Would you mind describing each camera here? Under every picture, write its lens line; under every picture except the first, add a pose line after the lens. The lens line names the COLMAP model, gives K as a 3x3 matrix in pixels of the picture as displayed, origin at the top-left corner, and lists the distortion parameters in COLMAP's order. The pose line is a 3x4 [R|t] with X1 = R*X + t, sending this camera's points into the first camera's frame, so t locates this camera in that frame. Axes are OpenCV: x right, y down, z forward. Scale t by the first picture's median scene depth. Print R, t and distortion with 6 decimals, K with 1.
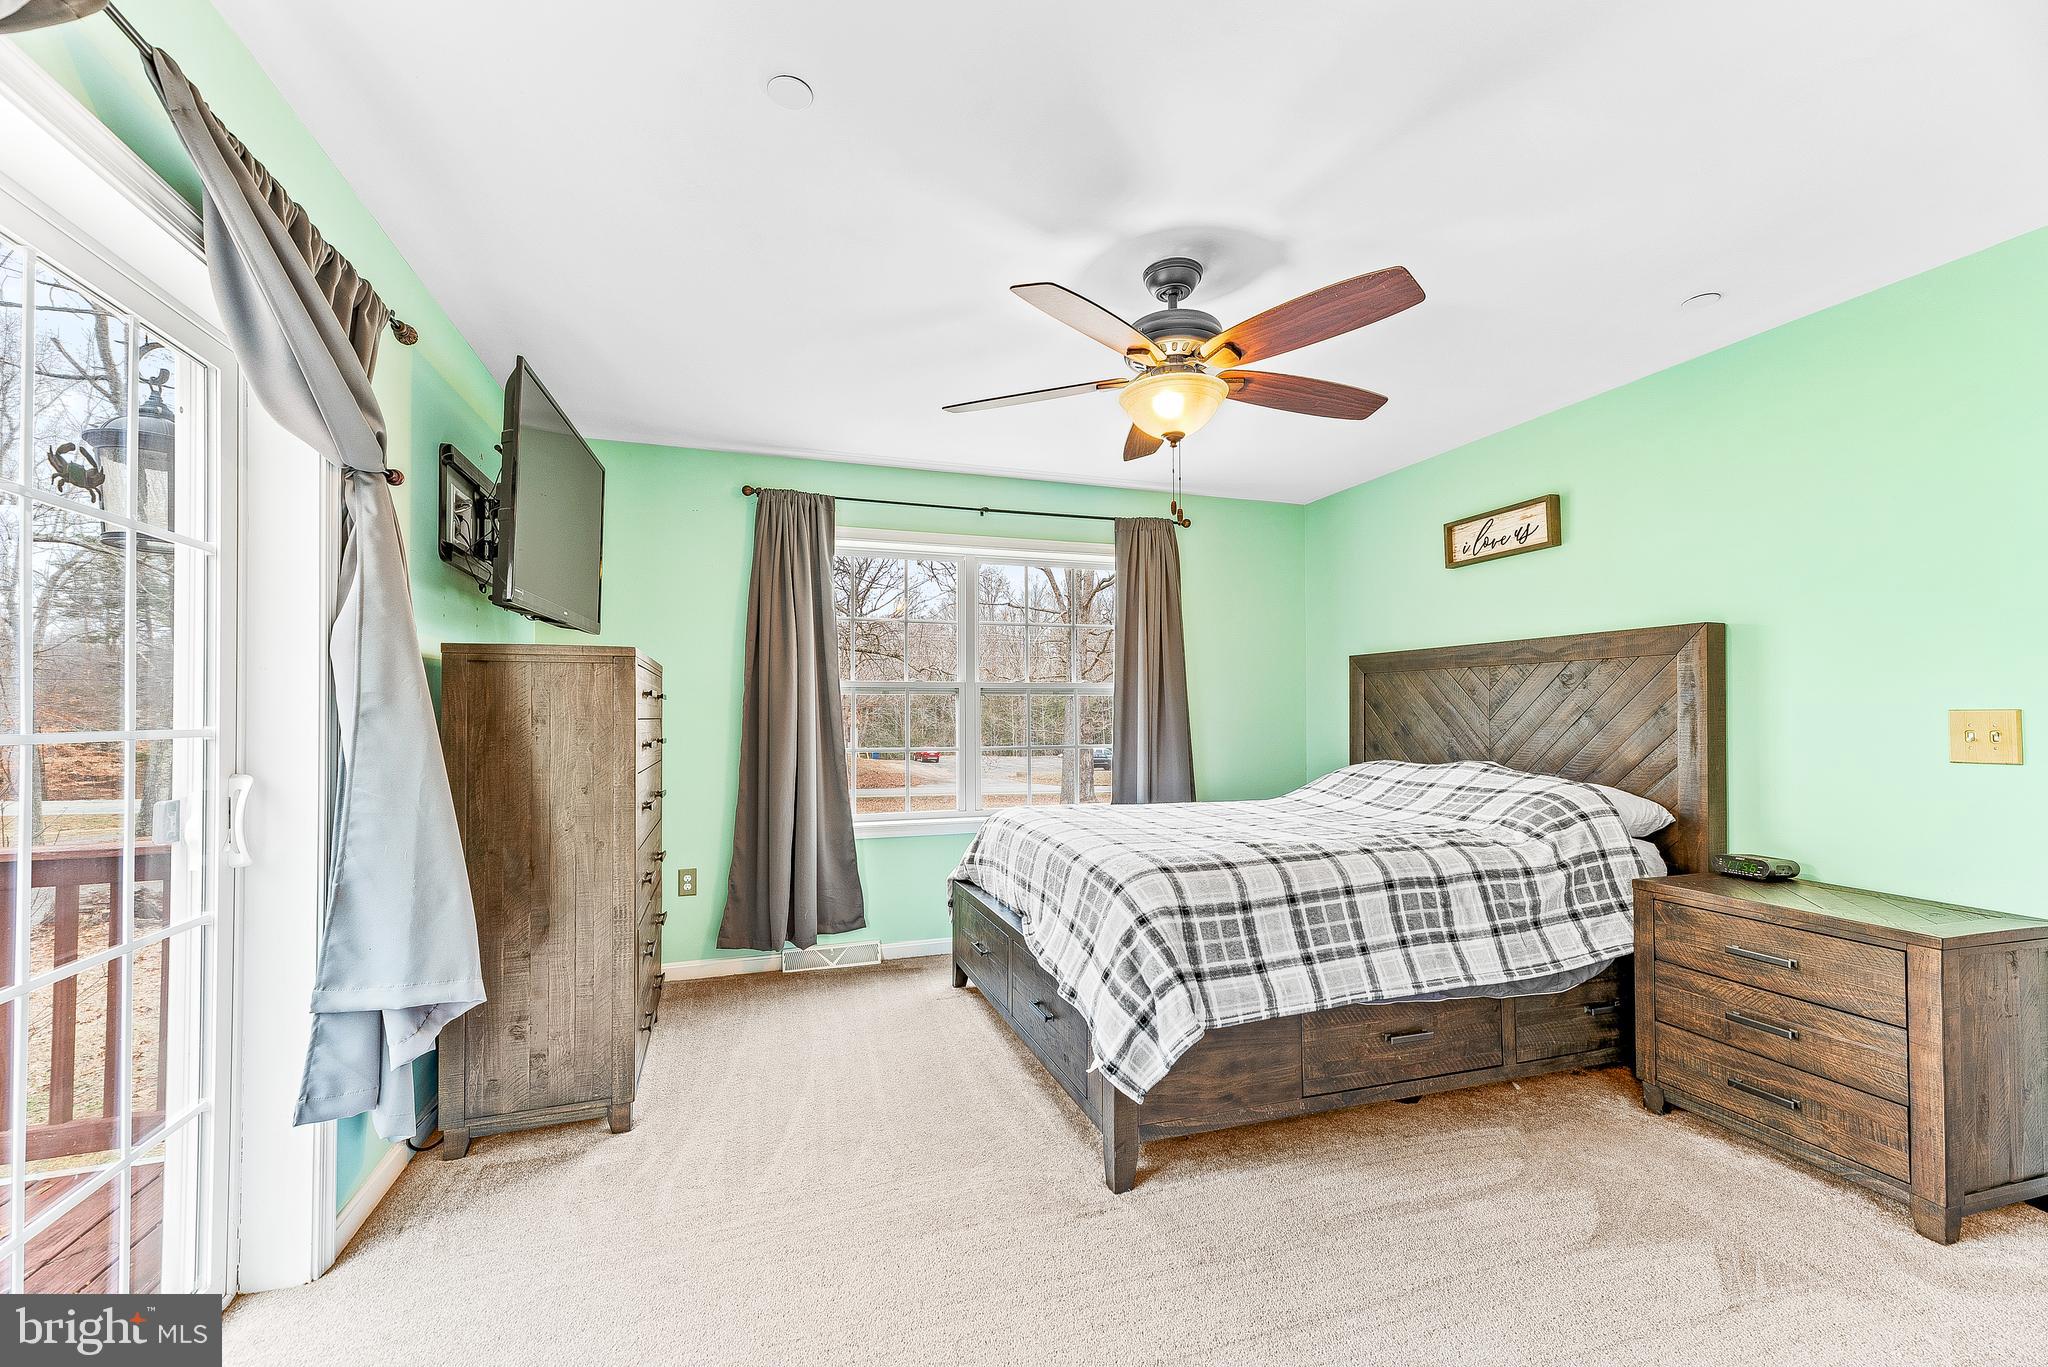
lens RADIAL K [[829.5, 0, 1012.1], [0, 829.5, 701.2], [0, 0, 1]] dist [0.018725, -0.002483]
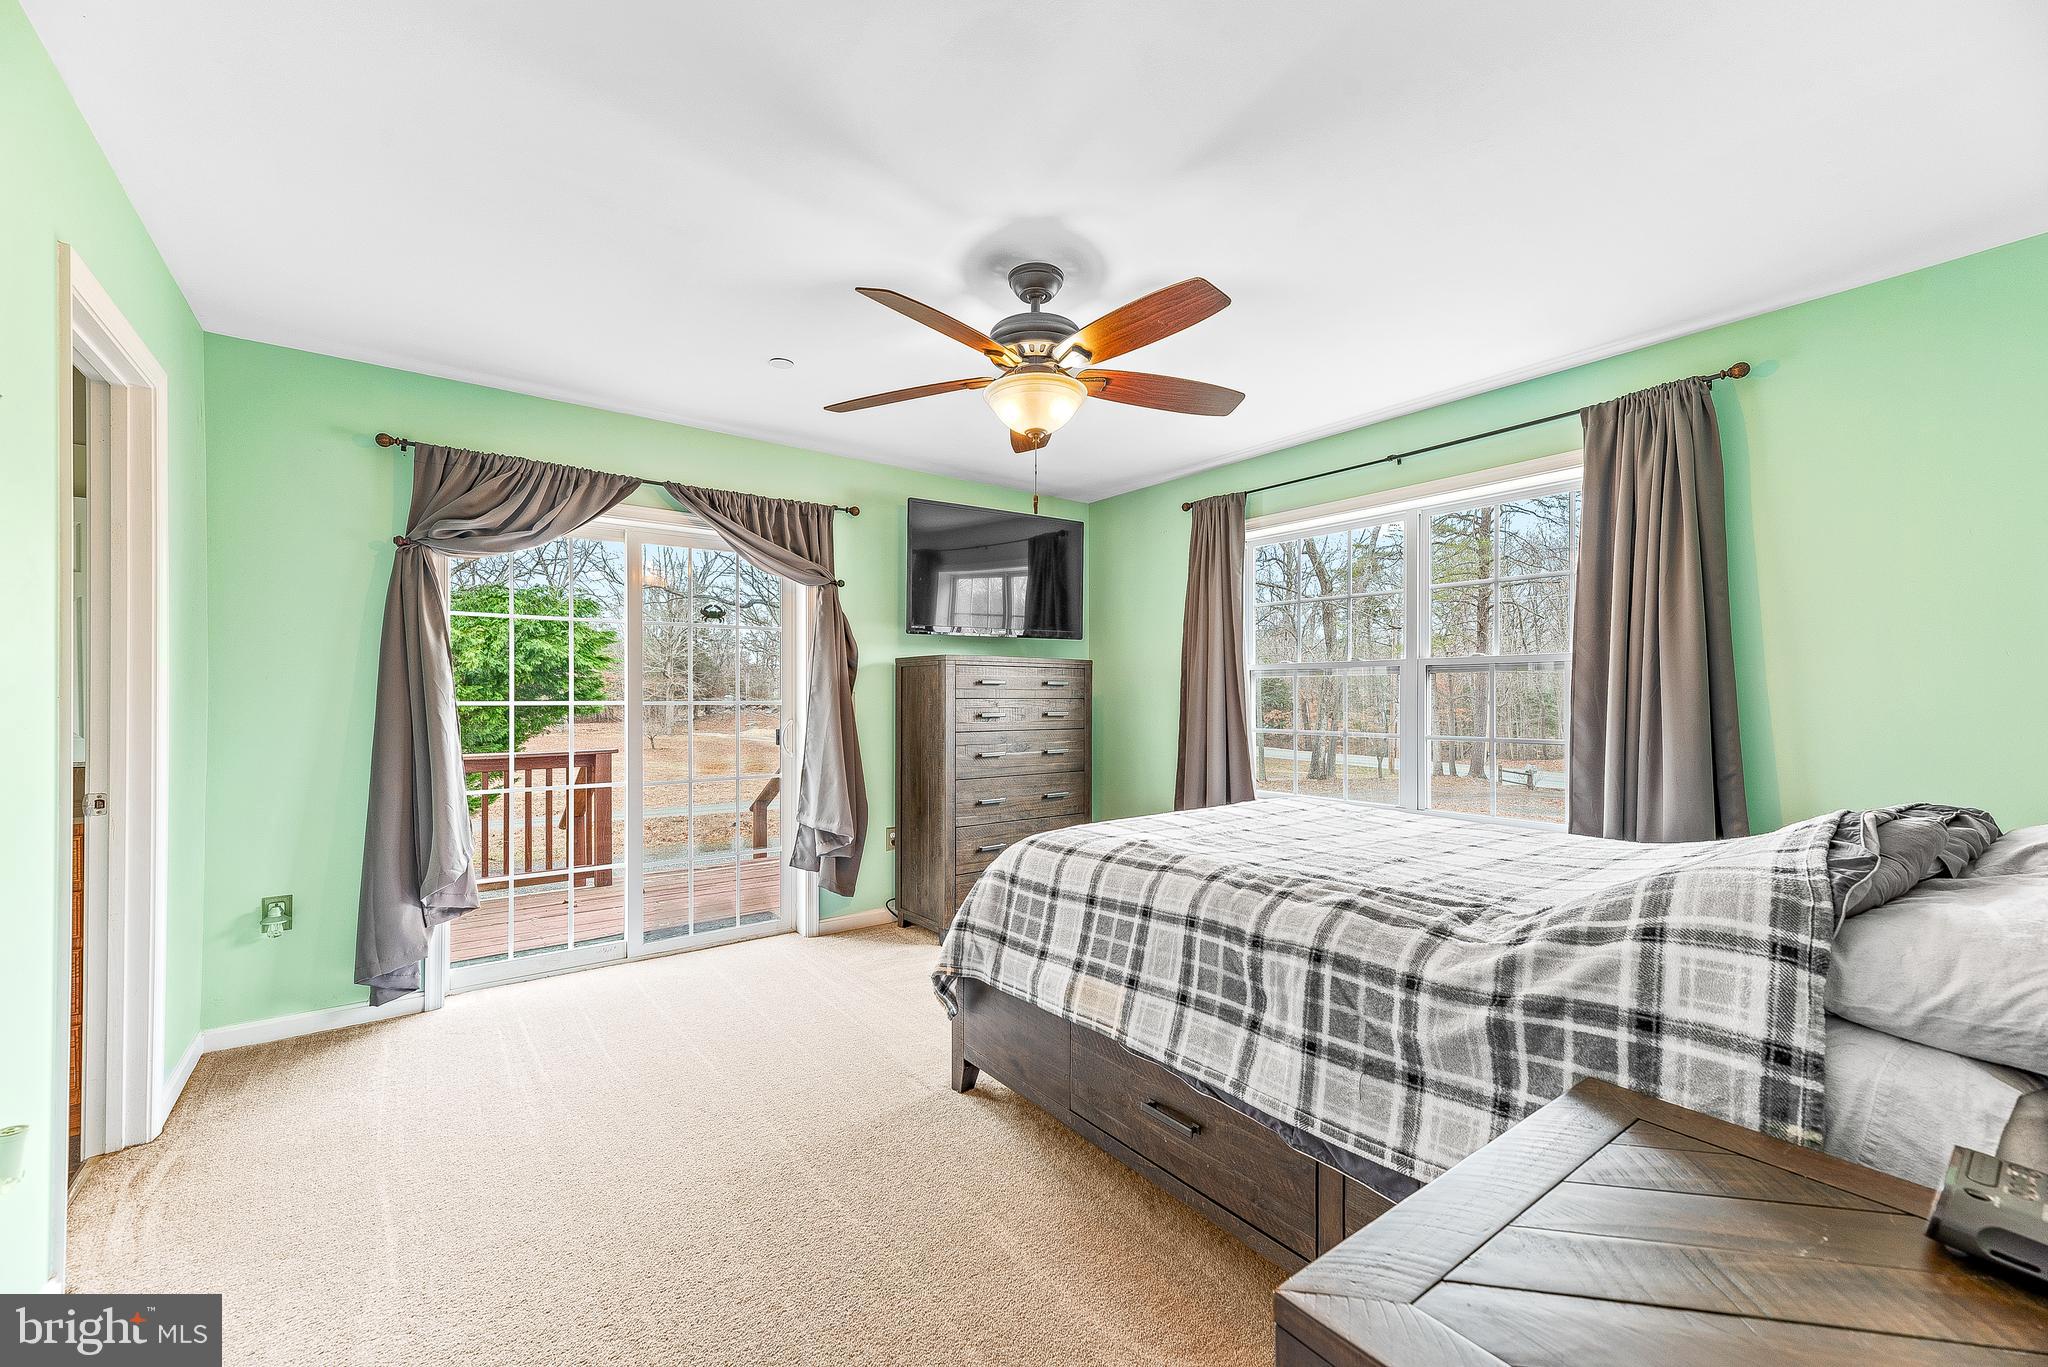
lens RADIAL K [[829.5, 0, 1005.2], [0, 829.5, 693.5], [0, 0, 1]] dist [0.018725, -0.002483]
pose [[0.305869, -0.000023, -0.952074, 1.154202], [0.012308, 0.999917, 0.003930, 0.005903], [0.951994, -0.012920, 0.305843, 0.622758]]
